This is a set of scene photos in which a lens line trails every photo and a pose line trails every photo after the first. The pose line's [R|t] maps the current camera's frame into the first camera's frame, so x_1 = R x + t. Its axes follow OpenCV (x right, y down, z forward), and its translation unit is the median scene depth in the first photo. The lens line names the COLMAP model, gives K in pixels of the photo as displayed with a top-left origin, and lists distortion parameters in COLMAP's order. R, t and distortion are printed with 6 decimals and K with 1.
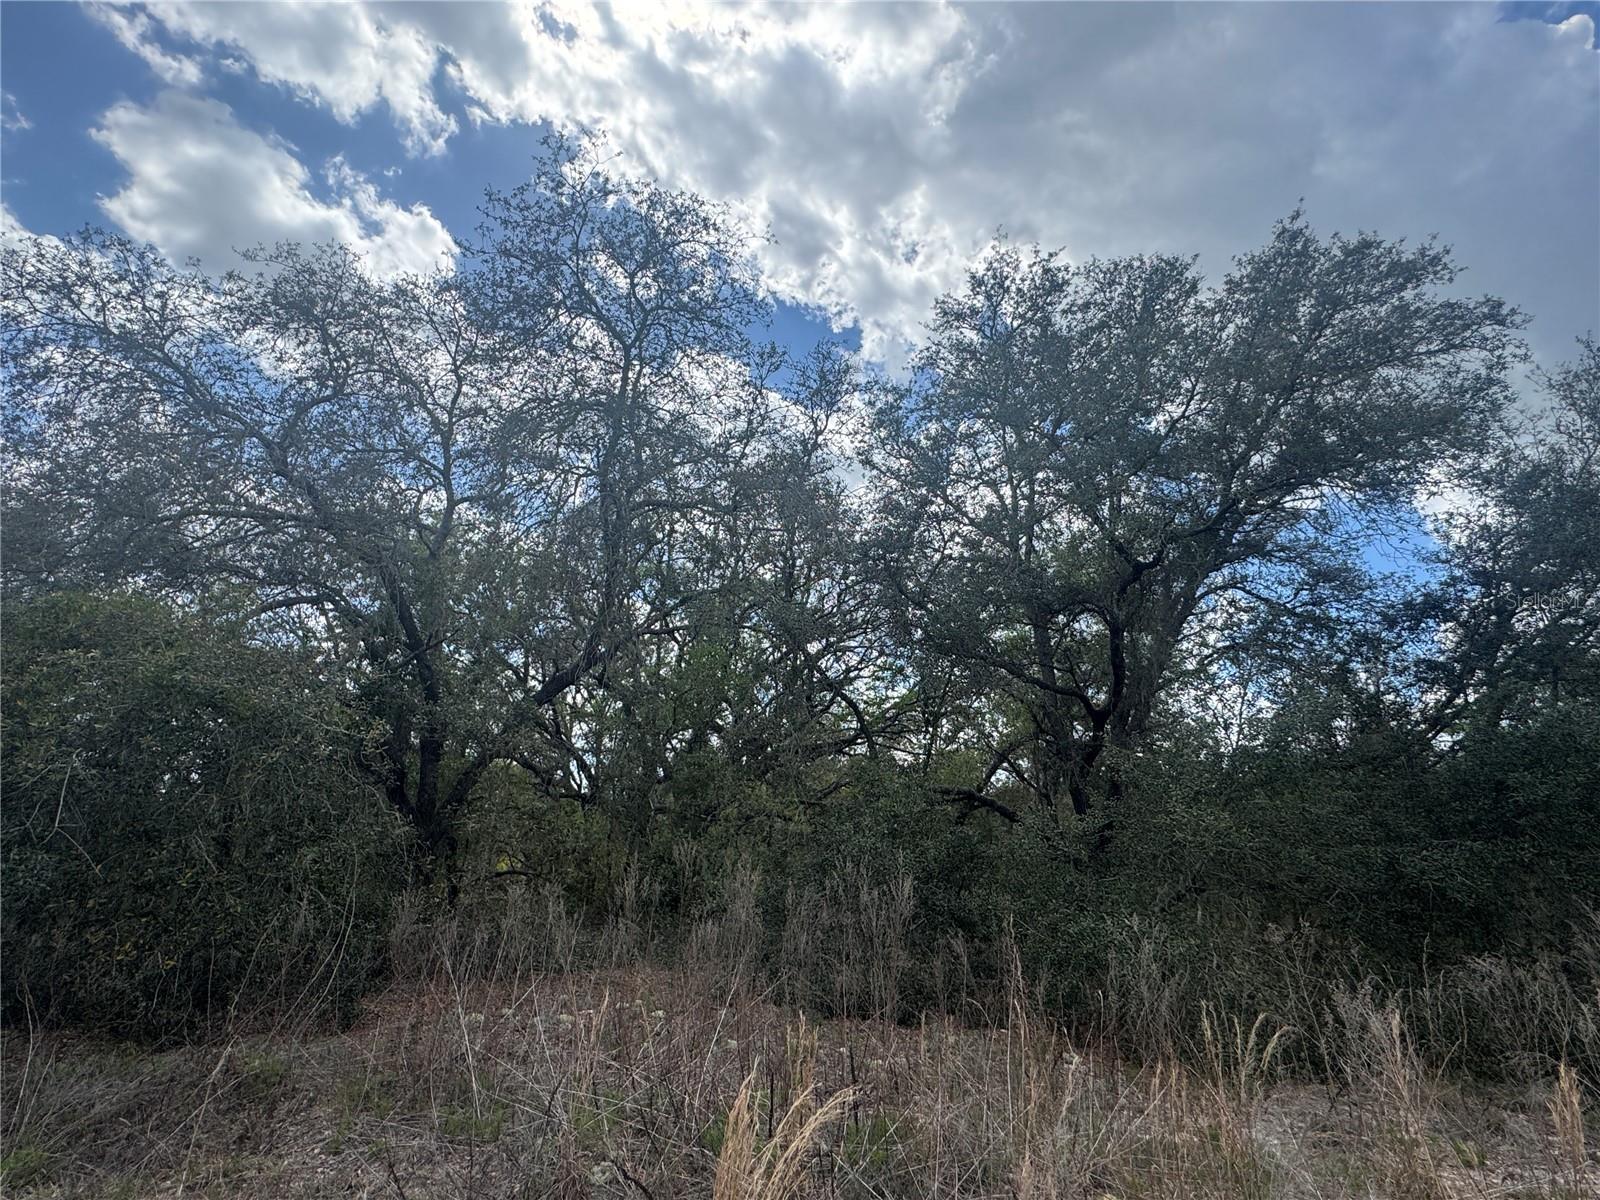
lens RADIAL K [[805.5, 0, 800.0], [0, 805.5, 600.0], [0, 0, 1]] dist [0.001340, 0.000427]
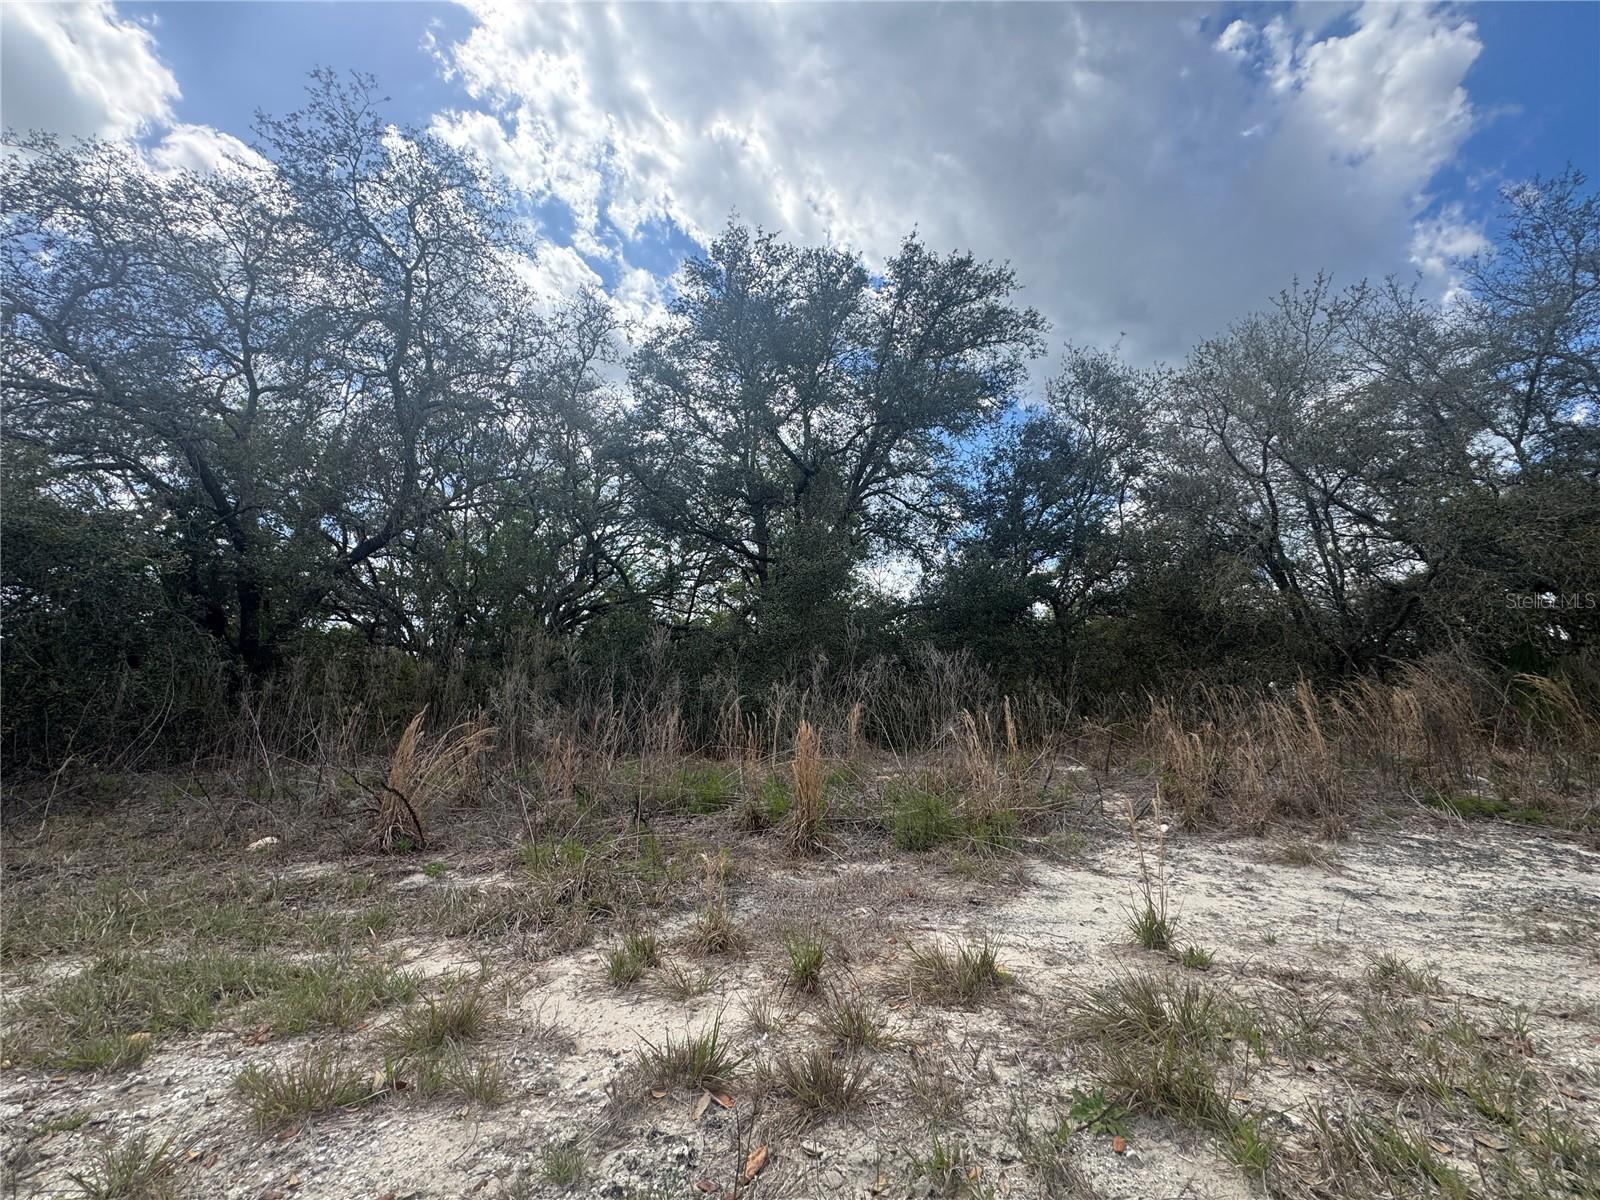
lens RADIAL K [[644.9, 0, 803.4], [0, 644.9, 593.2], [0, 0, 1]] dist [-0.001384, 0.000284]
pose [[0.965474, 0.000164, 0.260499, 0.089446], [-0.036472, 0.990235, 0.134551, 0.013836], [-0.257934, -0.139406, 0.956052, -0.126106]]
